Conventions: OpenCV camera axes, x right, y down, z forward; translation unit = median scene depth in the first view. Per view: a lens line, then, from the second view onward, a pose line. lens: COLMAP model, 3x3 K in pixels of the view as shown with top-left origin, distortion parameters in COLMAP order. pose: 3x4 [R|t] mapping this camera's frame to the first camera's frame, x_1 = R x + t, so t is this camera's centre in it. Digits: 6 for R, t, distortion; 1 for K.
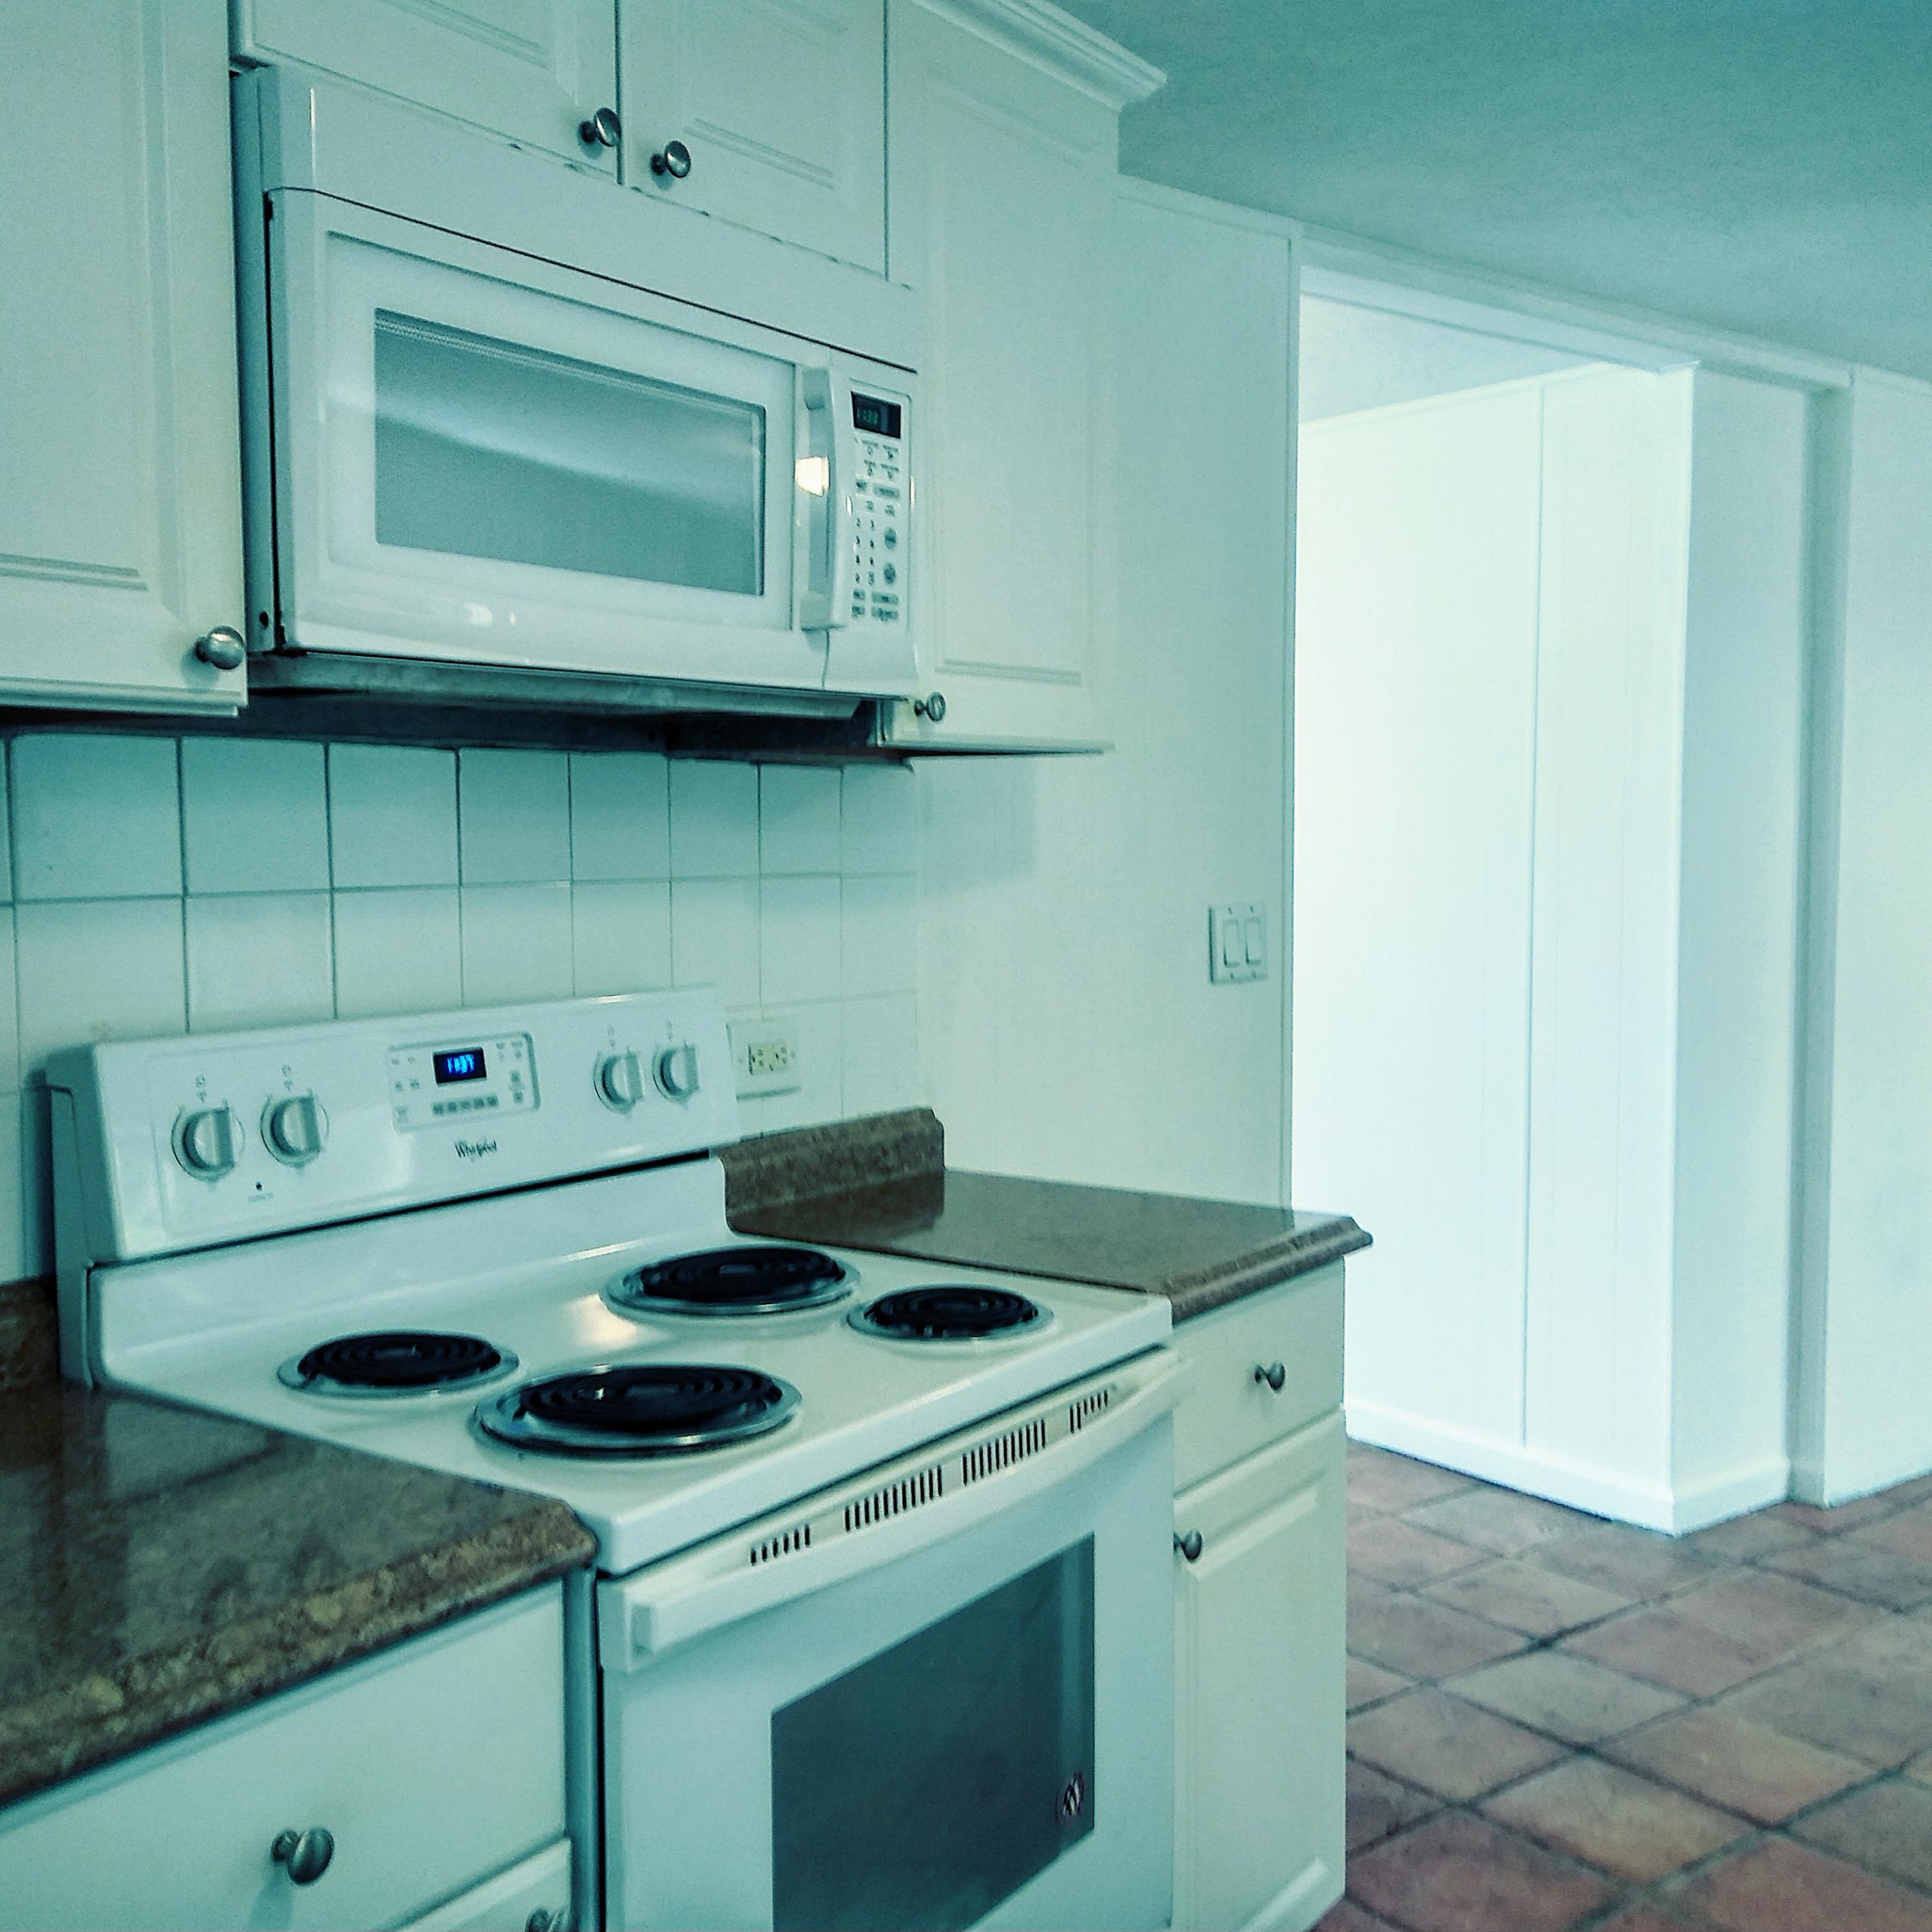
lens RADIAL K [[2067.4, 0, 966.0], [0, 2067.4, 966.0], [0, 0, 1]] dist [0.009661, 0.006681]
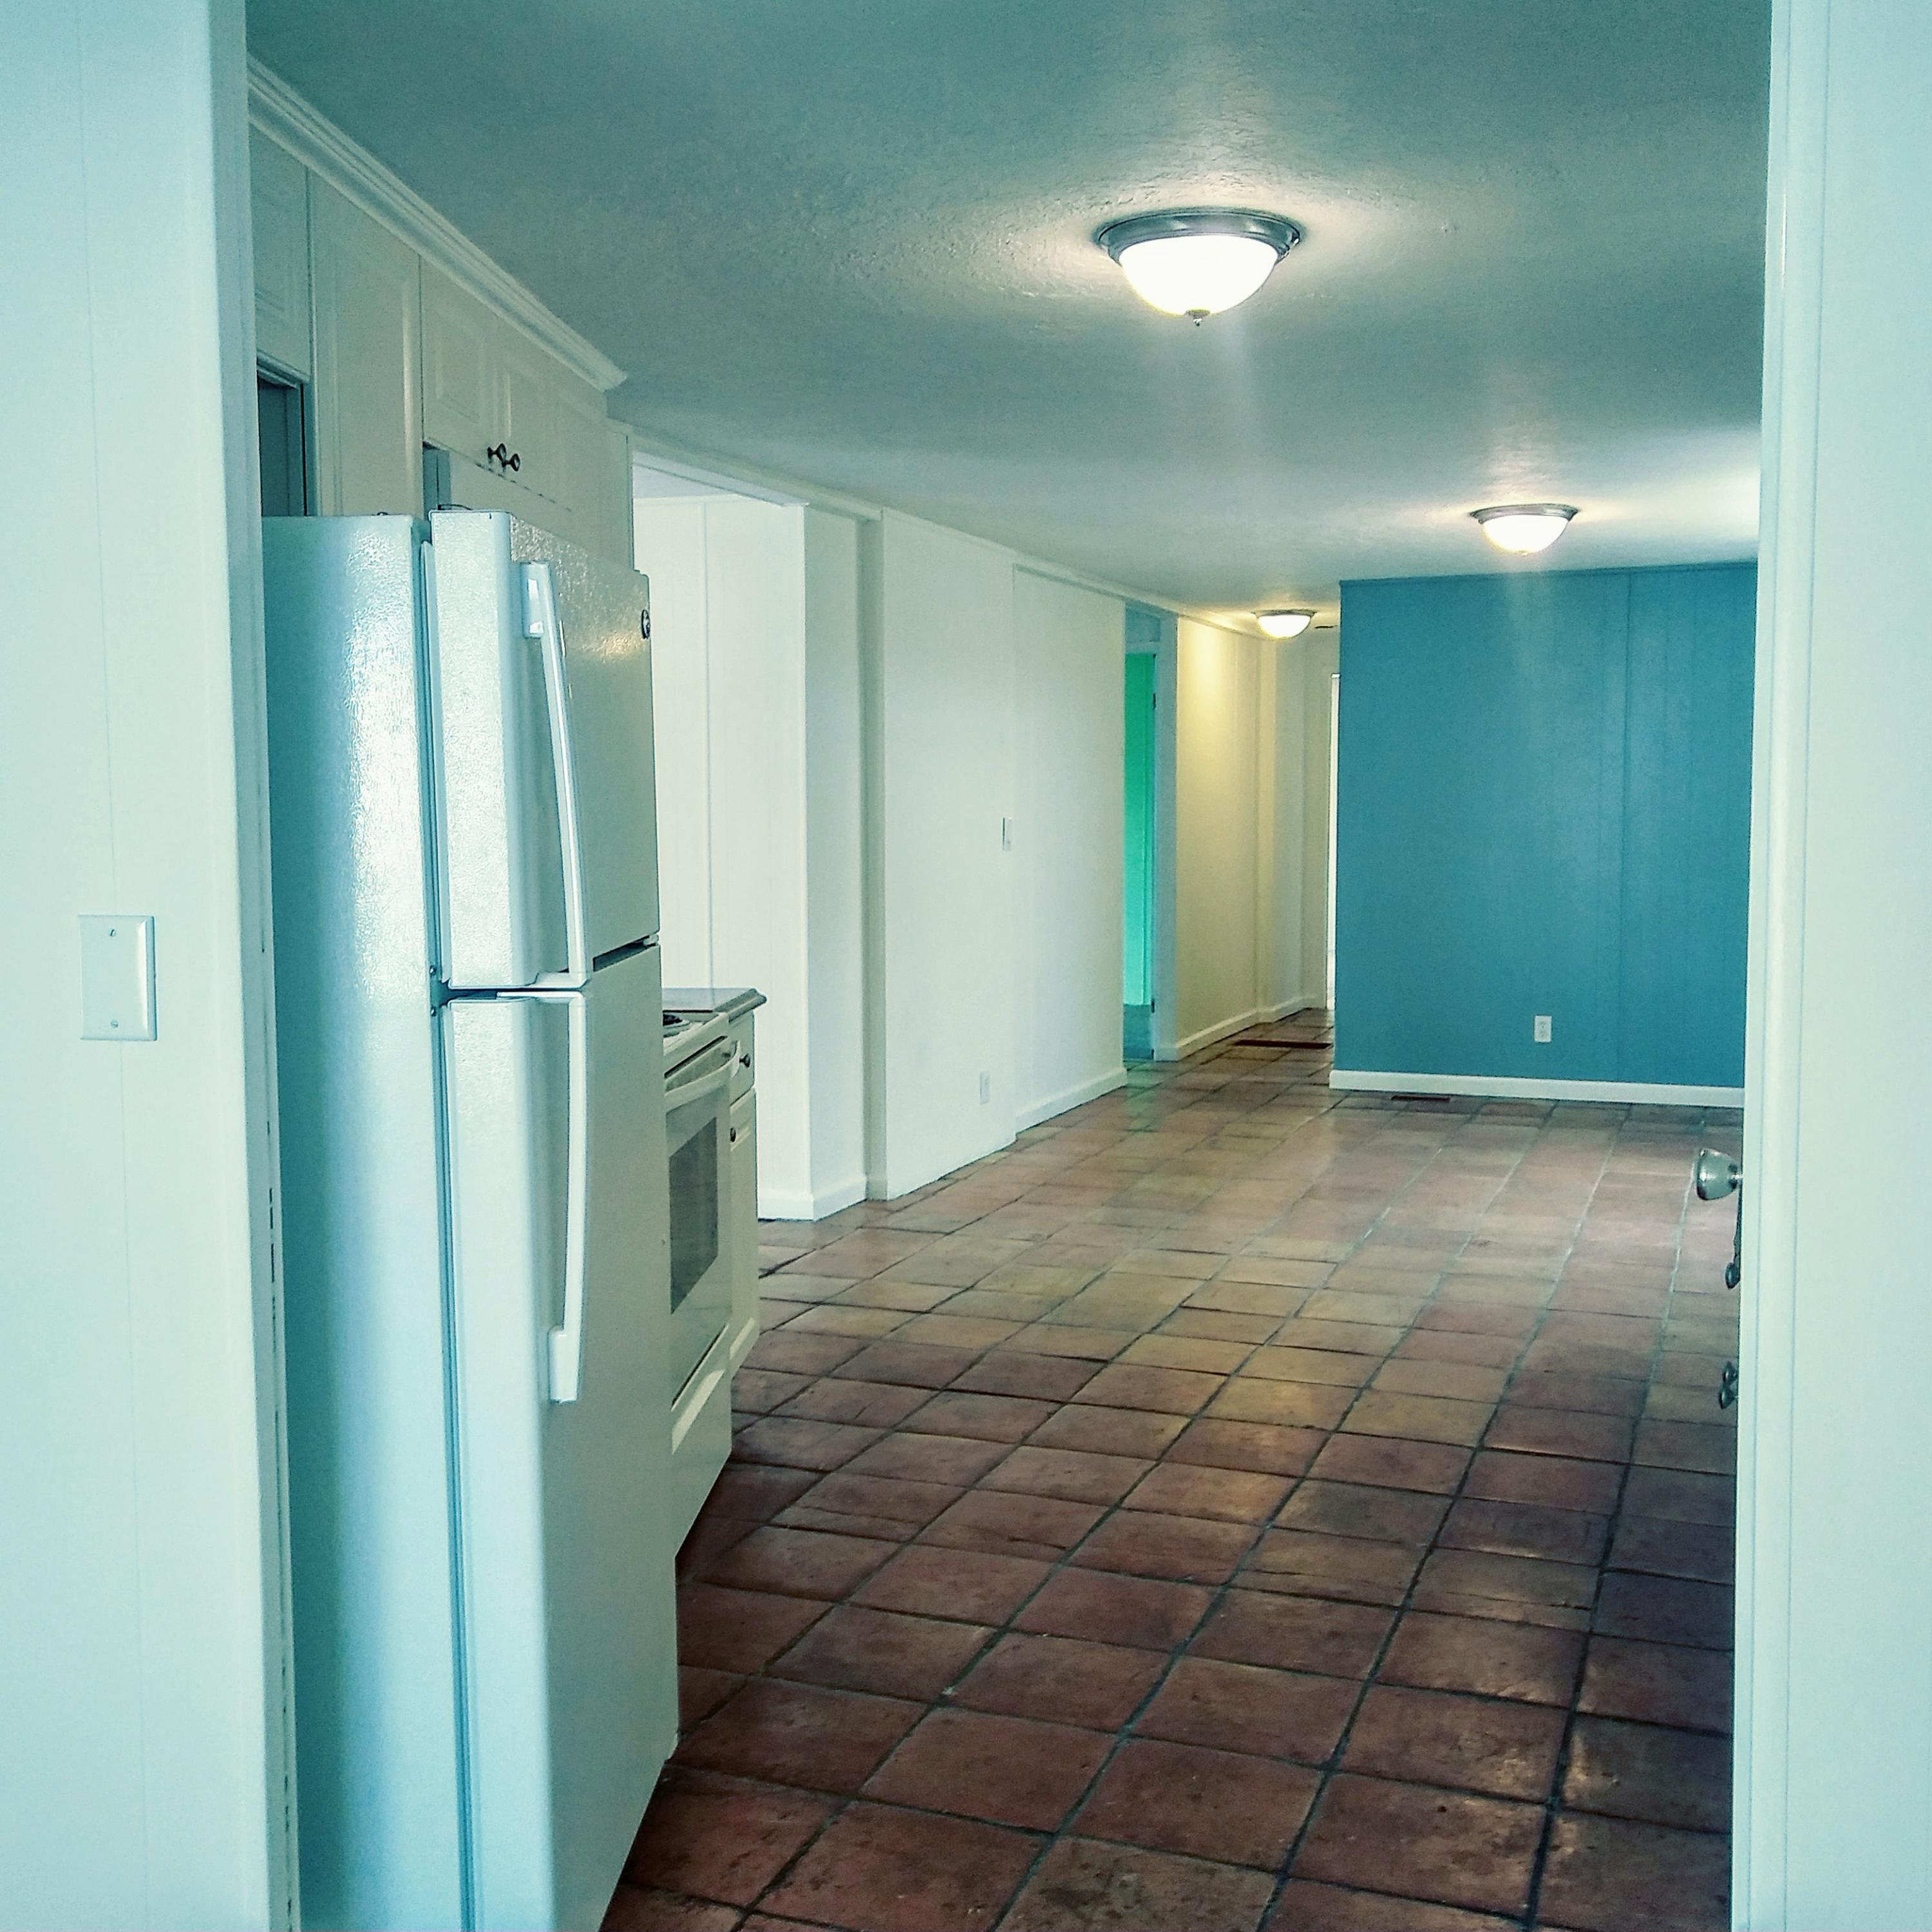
lens RADIAL K [[2067.4, 0, 966.0], [0, 2067.4, 966.0], [0, 0, 1]] dist [0.009661, 0.006681]
pose [[0.858487, -0.042103, 0.511103, -0.374248], [0.030842, 0.999059, 0.030495, 0.027165], [-0.511906, -0.010416, 0.858978, -0.453410]]
